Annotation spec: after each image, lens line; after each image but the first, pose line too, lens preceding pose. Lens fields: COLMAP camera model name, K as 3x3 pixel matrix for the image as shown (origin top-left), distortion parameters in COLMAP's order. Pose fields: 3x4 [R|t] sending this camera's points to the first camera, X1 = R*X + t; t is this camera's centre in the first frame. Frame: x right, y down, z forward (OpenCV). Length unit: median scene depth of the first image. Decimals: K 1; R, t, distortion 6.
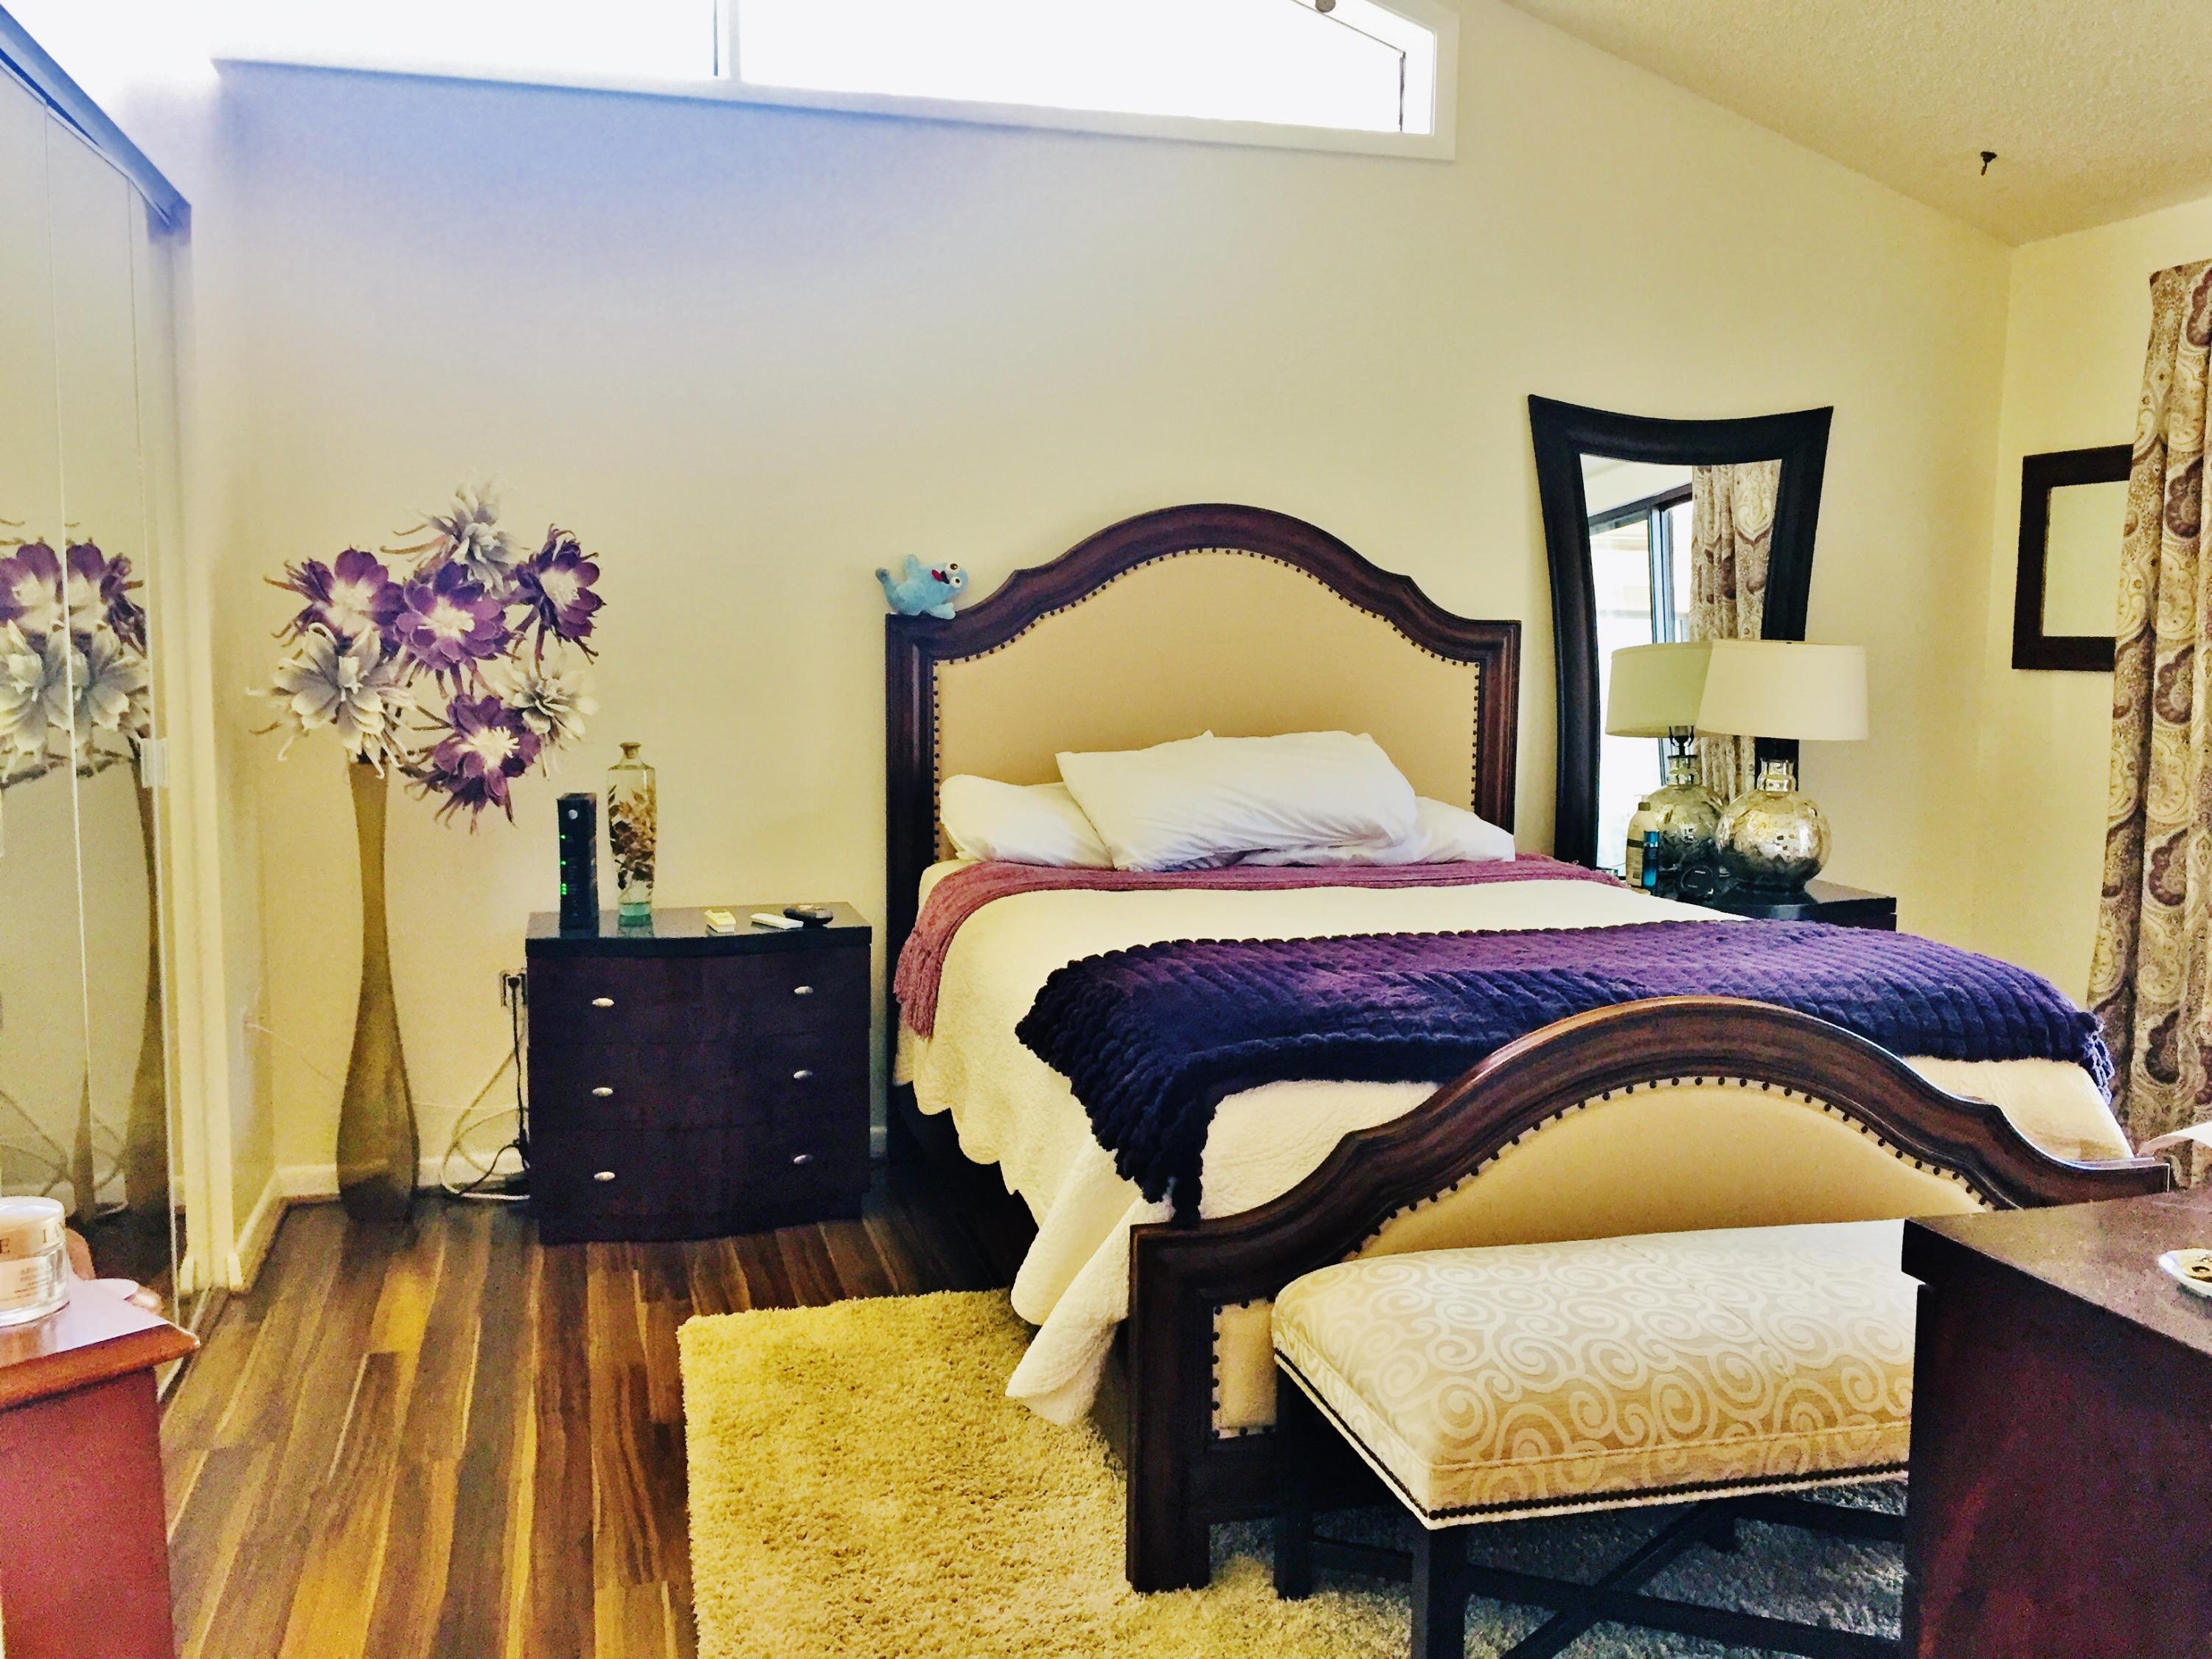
lens RADIAL K [[1901.7, 0, 1106.0], [0, 1901.7, 829.5], [0, 0, 1]] dist [0.009316, -0.001270]
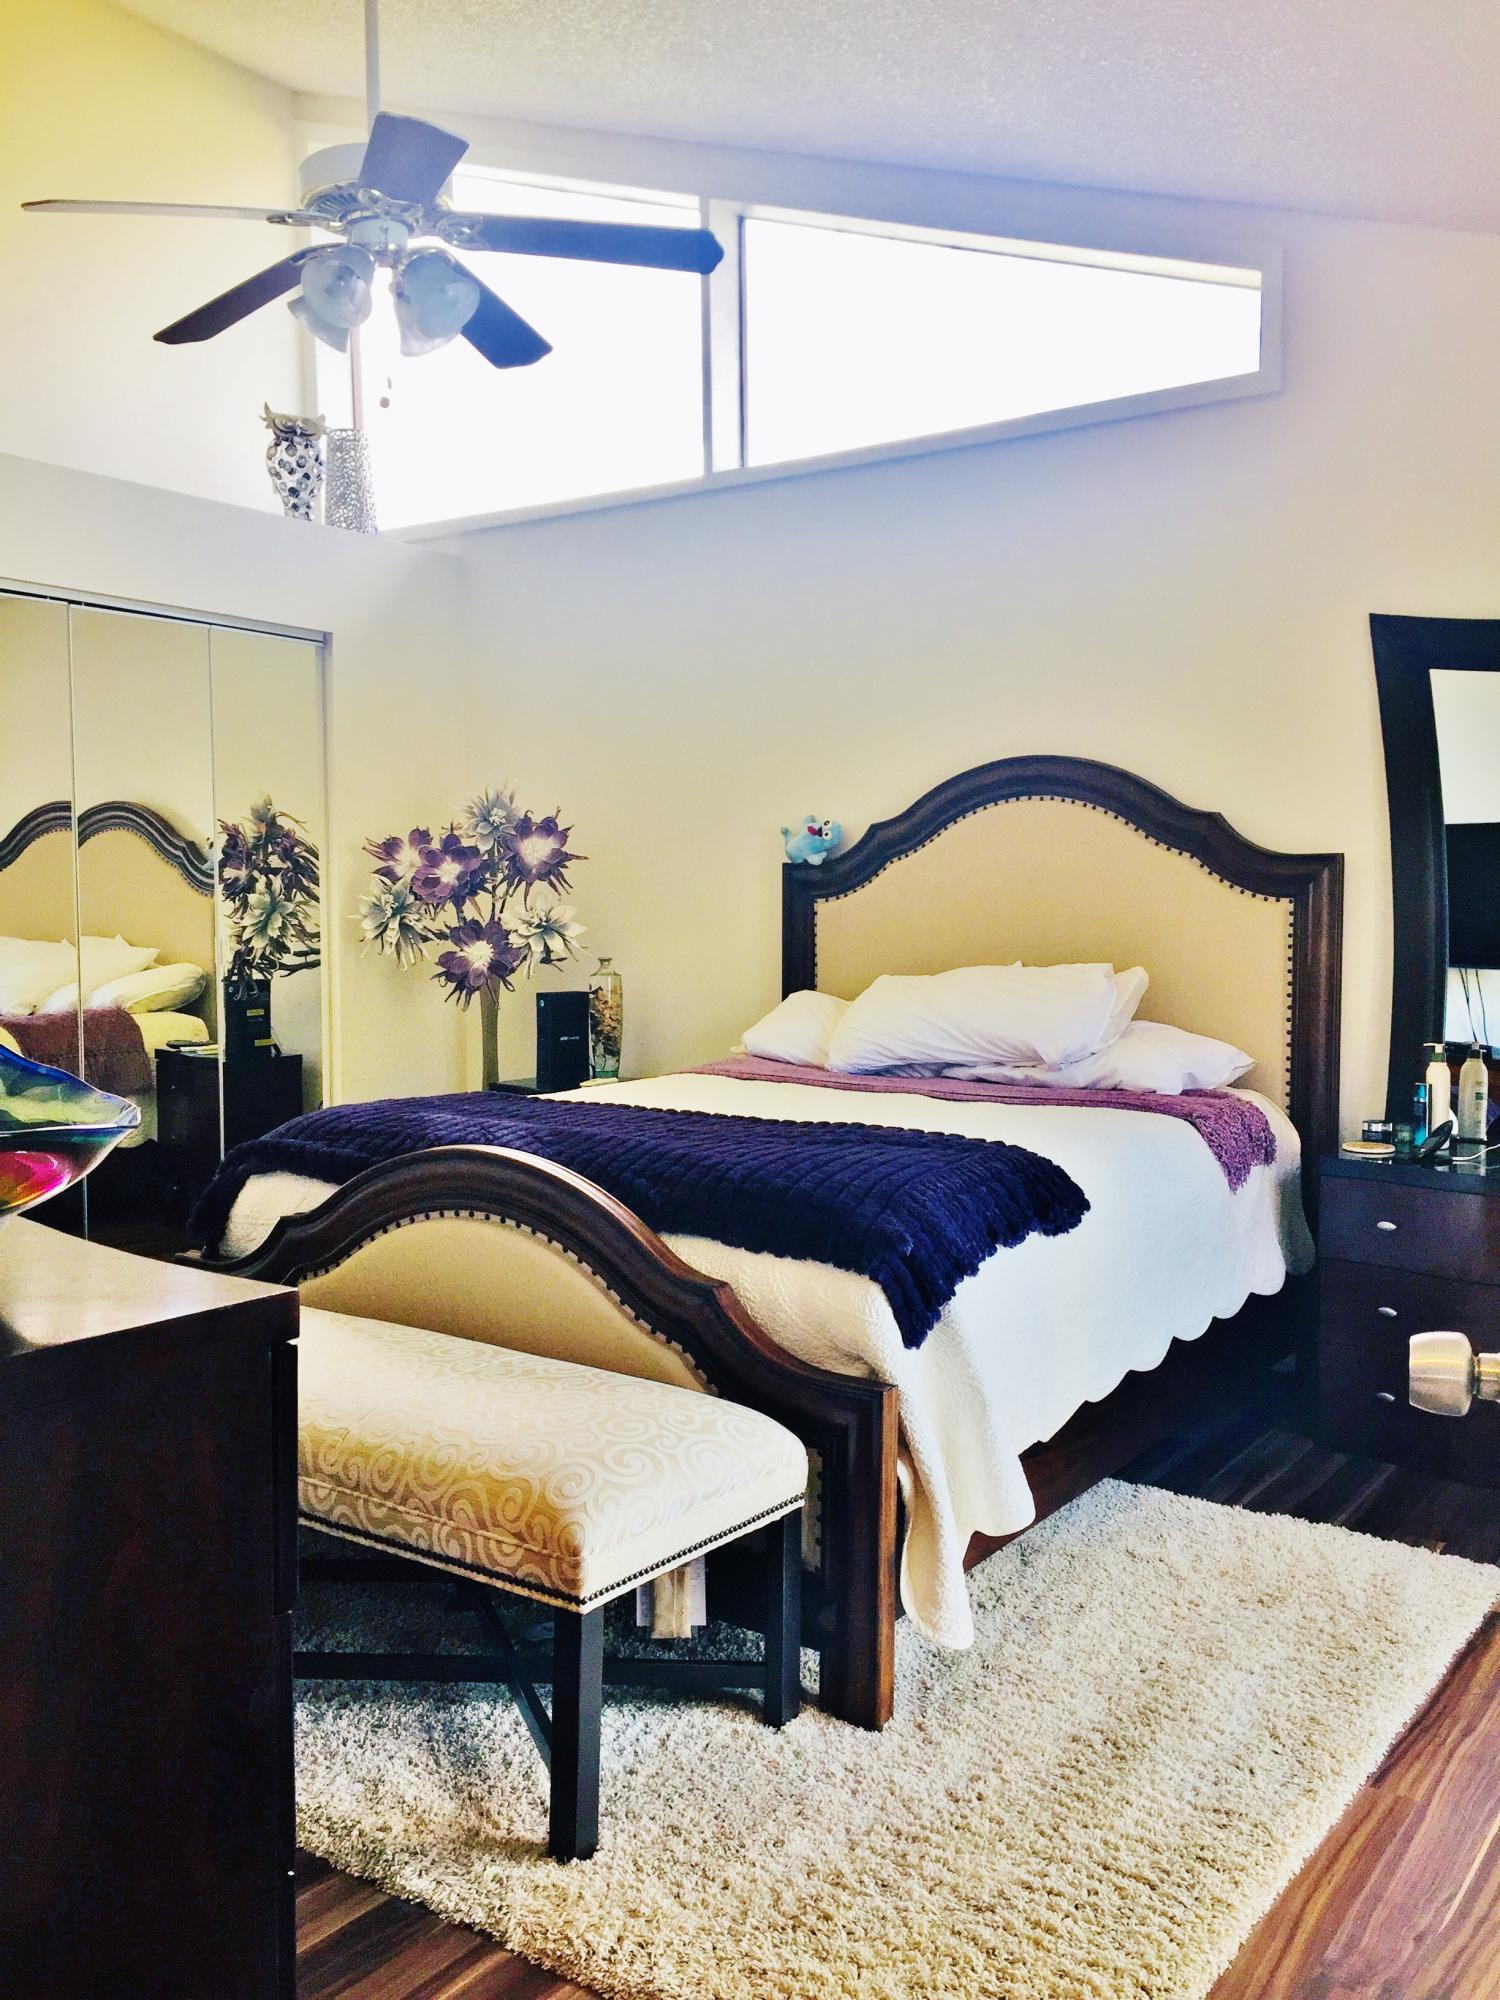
lens RADIAL K [[1703.9, 0, 750.0], [0, 1703.9, 1000.0], [0, 0, 1]] dist [0.062321, -0.066526]
pose [[0.651095, 0.033874, -0.758240, 0.730808], [-0.078380, 0.996663, -0.022779, 0.005244], [0.754938, 0.074262, 0.651578, 0.250389]]
